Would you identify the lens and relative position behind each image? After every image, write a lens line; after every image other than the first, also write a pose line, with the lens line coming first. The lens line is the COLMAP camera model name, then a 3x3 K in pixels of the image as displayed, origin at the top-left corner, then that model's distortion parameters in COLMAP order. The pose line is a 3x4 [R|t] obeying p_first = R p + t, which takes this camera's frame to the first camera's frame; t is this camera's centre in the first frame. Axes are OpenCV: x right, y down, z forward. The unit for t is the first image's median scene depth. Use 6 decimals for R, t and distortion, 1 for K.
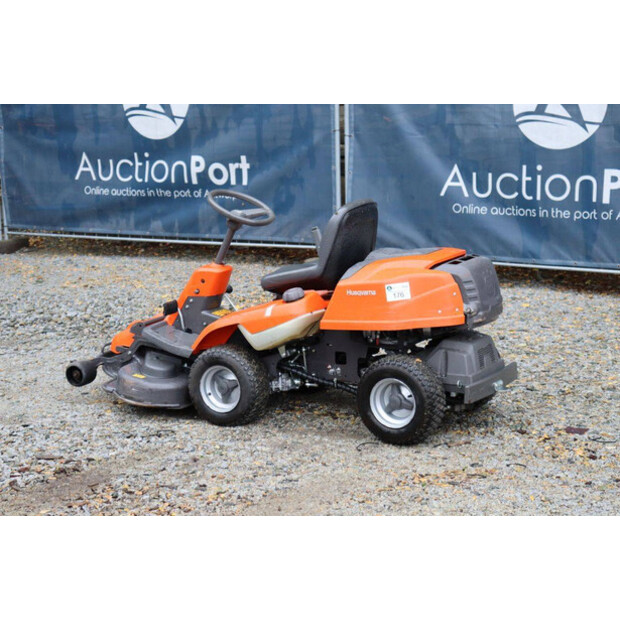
lens RADIAL K [[1444.8, 0, 309.6], [0, 1444.8, 309.9], [0, 0, 1]] dist [0.424716, 0.000000]
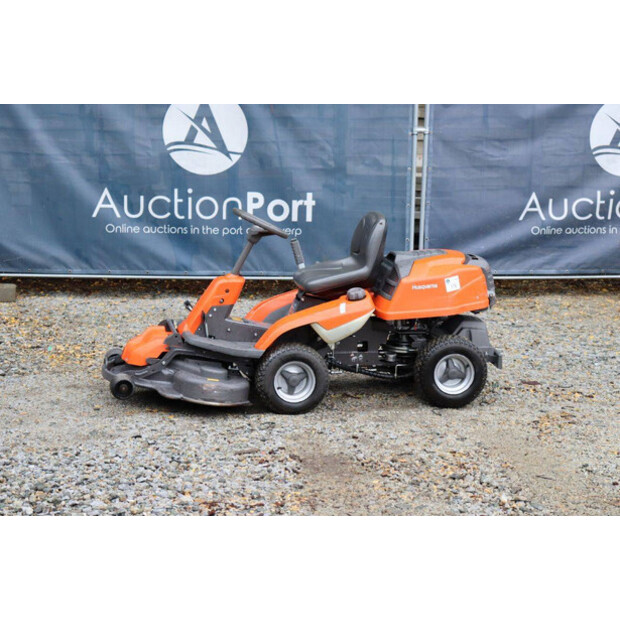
lens RADIAL K [[1444.8, 0, 311.1], [0, 1444.8, 311.8], [0, 0, 1]] dist [0.424716, 0.000000]
pose [[0.758058, -0.069012, 0.648525, -0.727724], [0.082035, 0.996578, 0.010159, -0.009821], [-0.647007, 0.045501, 0.761125, 0.117028]]
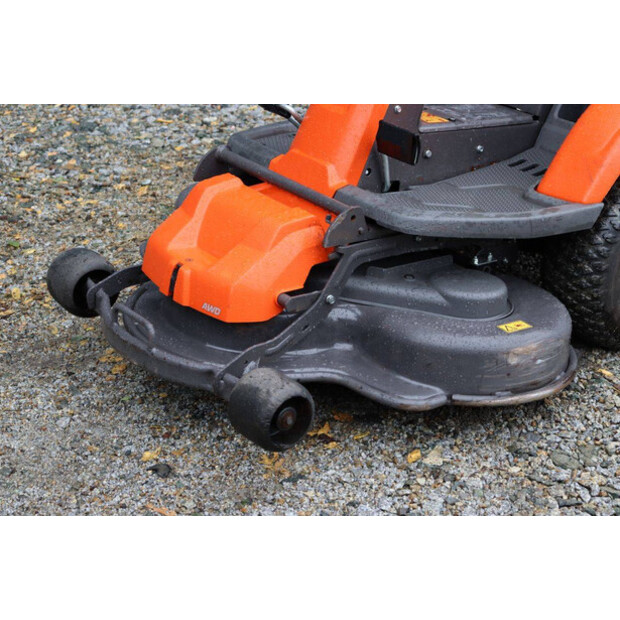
lens RADIAL K [[1367.6, 0, 310.1], [0, 1367.6, 310.6], [0, 0, 1]] dist [0.343788, 0.000000]
pose [[0.376532, -0.416569, 0.827462, -0.413576], [0.199324, 0.908708, 0.366769, -0.096256], [-0.904706, 0.026833, 0.425190, 0.853934]]
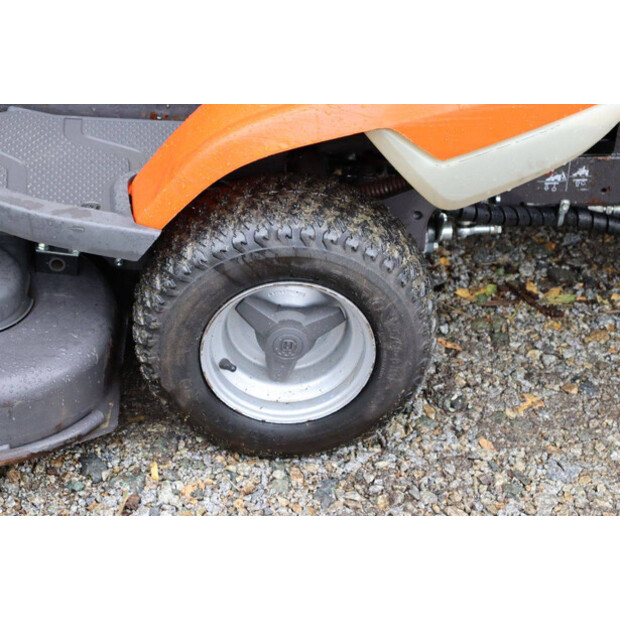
lens RADIAL K [[1444.8, 0, 310.6], [0, 1444.8, 309.8], [0, 0, 1]] dist [0.424716, 0.000000]
pose [[0.842902, -0.270599, 0.465073, -0.170070], [0.053177, 0.902002, 0.428445, -0.065004], [-0.535434, -0.336406, 0.774688, 0.732264]]
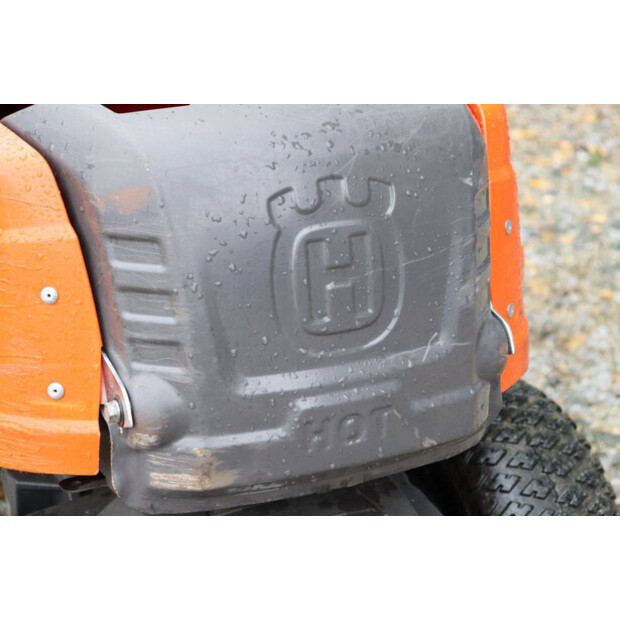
lens RADIAL K [[1444.8, 0, 309.3], [0, 1444.8, 309.7], [0, 0, 1]] dist [0.424716, 0.000000]
pose [[0.822799, 0.260458, -0.505137, 0.179553], [-0.146946, 0.956078, 0.253616, -0.047613], [0.549007, -0.134447, 0.824933, 0.765811]]
